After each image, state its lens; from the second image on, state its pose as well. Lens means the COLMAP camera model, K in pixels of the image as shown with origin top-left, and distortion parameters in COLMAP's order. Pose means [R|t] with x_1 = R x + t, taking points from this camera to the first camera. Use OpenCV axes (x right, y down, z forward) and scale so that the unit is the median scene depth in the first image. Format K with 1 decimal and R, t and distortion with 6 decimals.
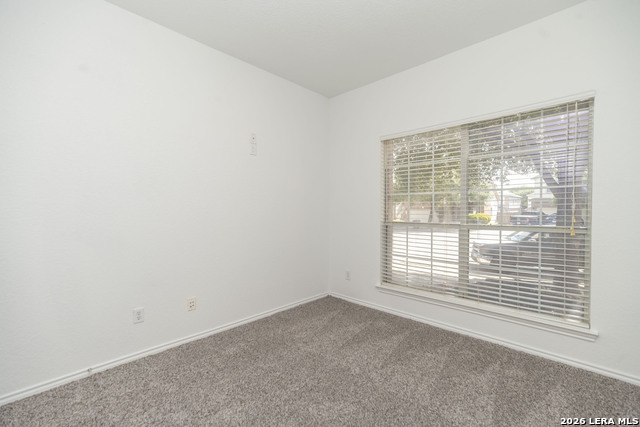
lens RADIAL K [[275.1, 0, 318.6], [0, 275.1, 213.0], [0, 0, 1]] dist [0.011903, 0.000139]
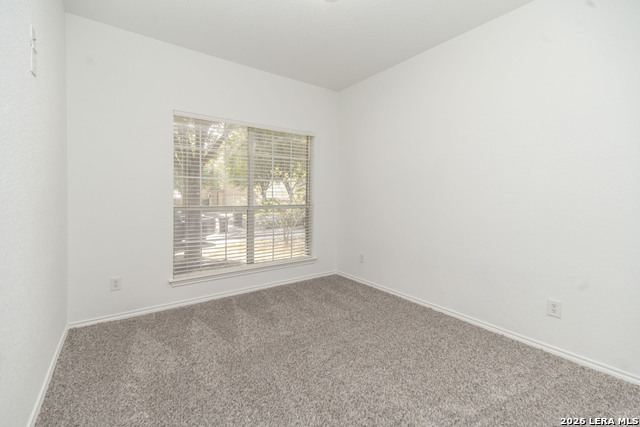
lens RADIAL K [[279.8, 0, 319.8], [0, 279.8, 196.6], [0, 0, 1]] dist [0.012789, 0.000088]
pose [[0.184550, 0.000650, 0.982823, -0.678004], [0.008144, 0.999964, -0.002191, 0.006221], [-0.982789, 0.008409, 0.184539, 0.449489]]
